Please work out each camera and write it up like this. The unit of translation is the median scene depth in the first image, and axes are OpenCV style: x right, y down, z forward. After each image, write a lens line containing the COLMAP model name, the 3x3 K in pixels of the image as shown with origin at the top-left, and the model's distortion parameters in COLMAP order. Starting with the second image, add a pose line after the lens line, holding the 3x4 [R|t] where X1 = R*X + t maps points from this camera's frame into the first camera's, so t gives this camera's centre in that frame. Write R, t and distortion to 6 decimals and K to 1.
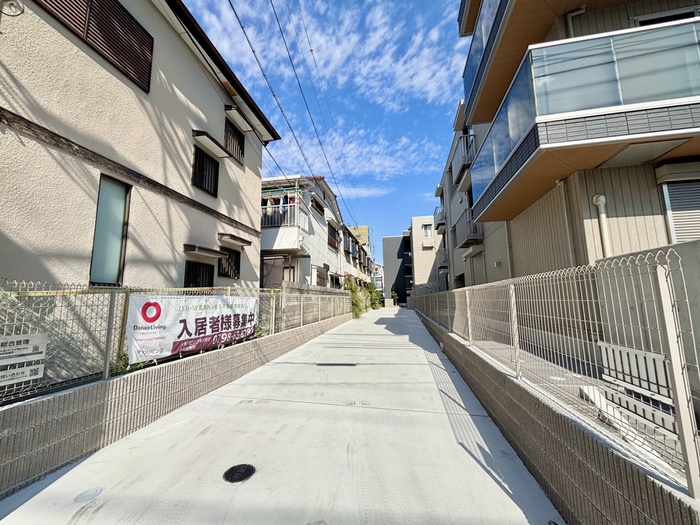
lens RADIAL K [[281.7, 0, 355.6], [0, 281.7, 262.9], [0, 0, 1]] dist [0.003096, -0.000270]
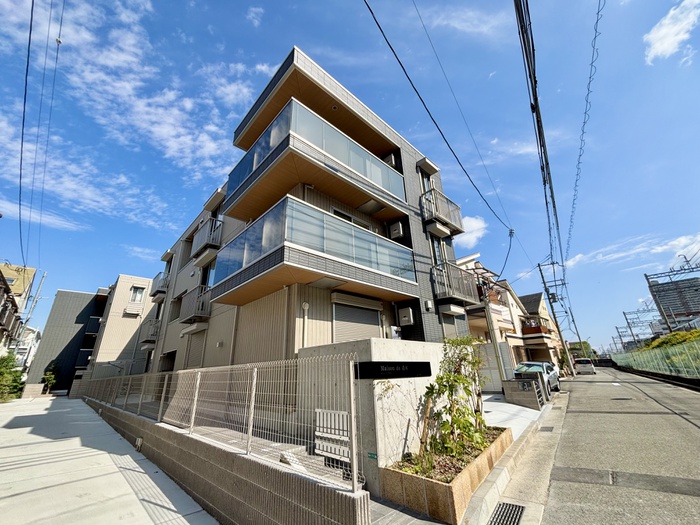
lens RADIAL K [[281.7, 0, 350.4], [0, 281.7, 262.2], [0, 0, 1]] dist [0.003096, -0.000270]
pose [[0.573193, 0.292083, 0.765596, -0.071869], [-0.081183, 0.949960, -0.301639, -0.005328], [-0.815389, 0.110743, 0.568222, -0.020393]]
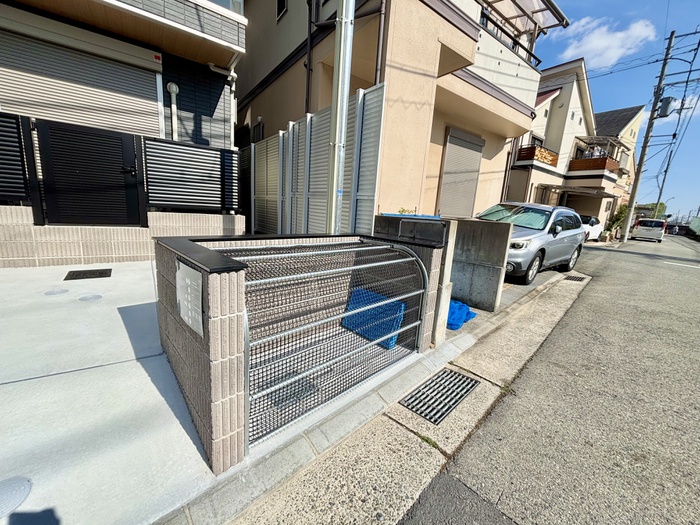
lens RADIAL K [[281.7, 0, 349.1], [0, 281.7, 261.6], [0, 0, 1]] dist [0.003096, -0.000270]
pose [[0.679544, -0.076591, 0.729626, 0.940830], [-0.175537, 0.948673, 0.263072, -0.004479], [-0.712325, -0.306845, 0.631220, -0.039096]]
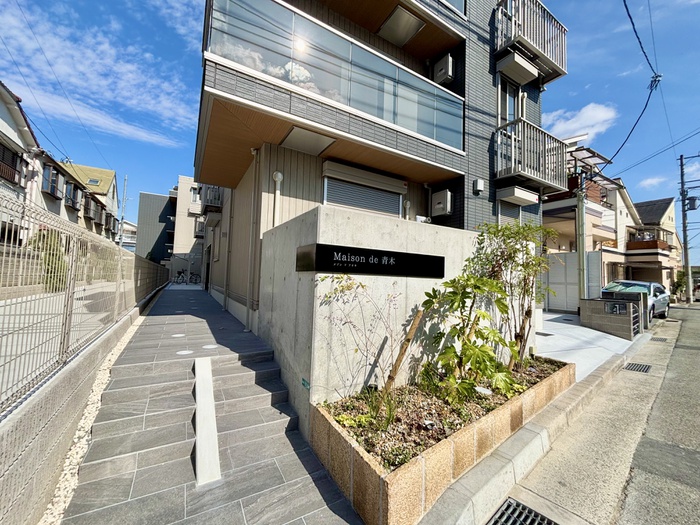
lens RADIAL K [[281.7, 0, 350.0], [0, 281.7, 262.8], [0, 0, 1]] dist [0.003096, -0.000270]
pose [[0.744340, 0.078047, 0.663224, 0.143590], [-0.132427, 0.990675, 0.032044, 0.008700], [-0.654539, -0.111680, 0.747734, 0.004481]]
